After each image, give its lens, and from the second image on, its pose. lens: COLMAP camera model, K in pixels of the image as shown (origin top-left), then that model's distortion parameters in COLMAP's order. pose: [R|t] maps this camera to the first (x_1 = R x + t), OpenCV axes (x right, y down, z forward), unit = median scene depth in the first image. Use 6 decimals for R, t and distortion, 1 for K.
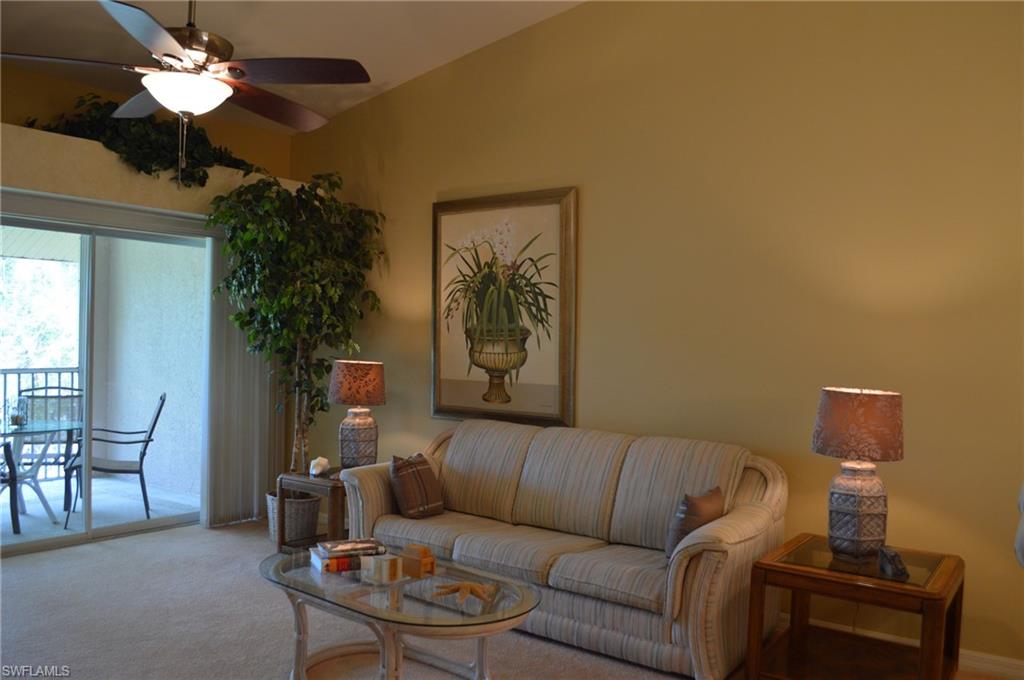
lens RADIAL K [[810.6, 0, 513.0], [0, 810.6, 345.0], [0, 0, 1]] dist [-0.078783, 0.013557]
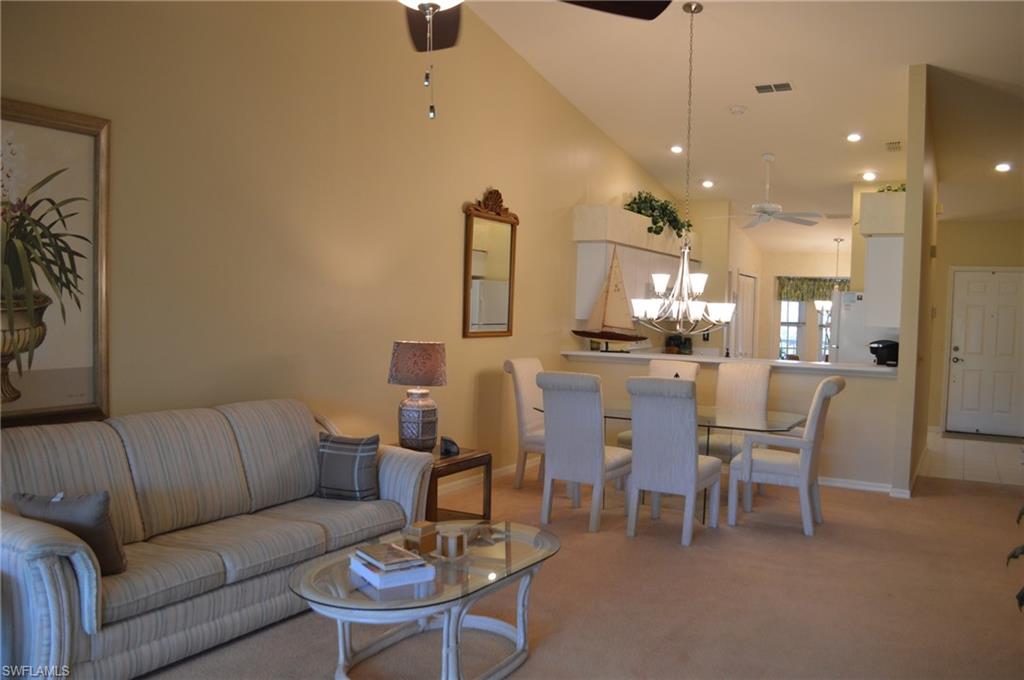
lens RADIAL K [[810.6, 0, 517.1], [0, 810.6, 340.9], [0, 0, 1]] dist [-0.078783, 0.013557]
pose [[-0.106422, -0.070949, 0.991786, -1.059321], [-0.015610, 0.997447, 0.069679, -0.050500], [-0.994198, -0.008066, -0.107258, 0.934426]]
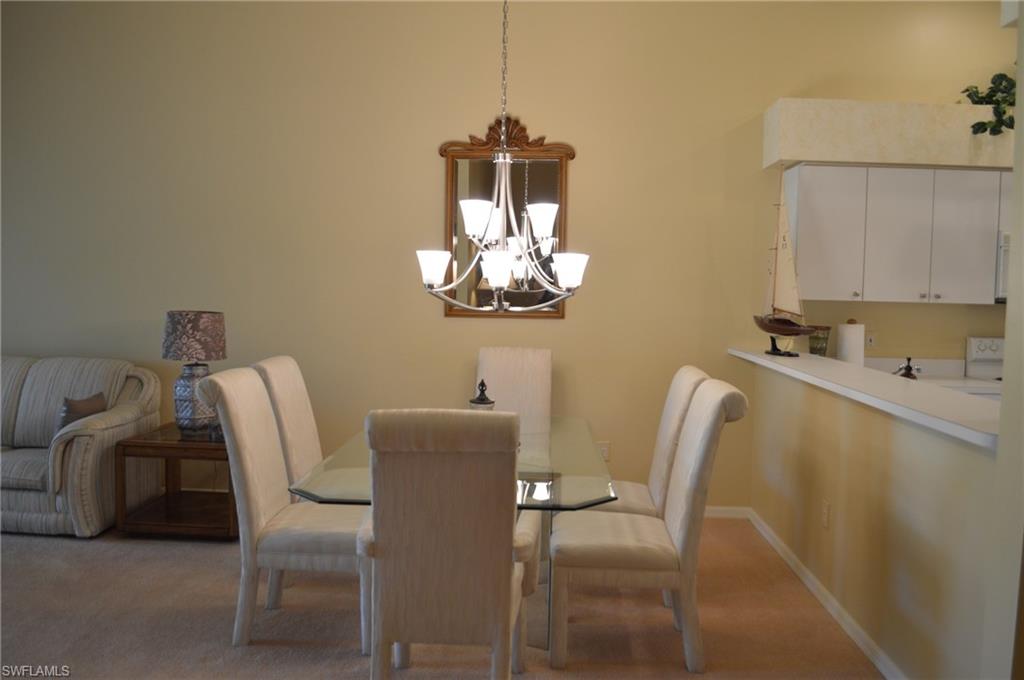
lens RADIAL K [[810.6, 0, 514.5], [0, 810.6, 343.9], [0, 0, 1]] dist [-0.078783, 0.013557]
pose [[0.834740, -0.046334, 0.548692, 0.108710], [0.007900, 0.997359, 0.072203, 0.013605], [-0.550588, -0.055936, 0.832901, -0.378257]]
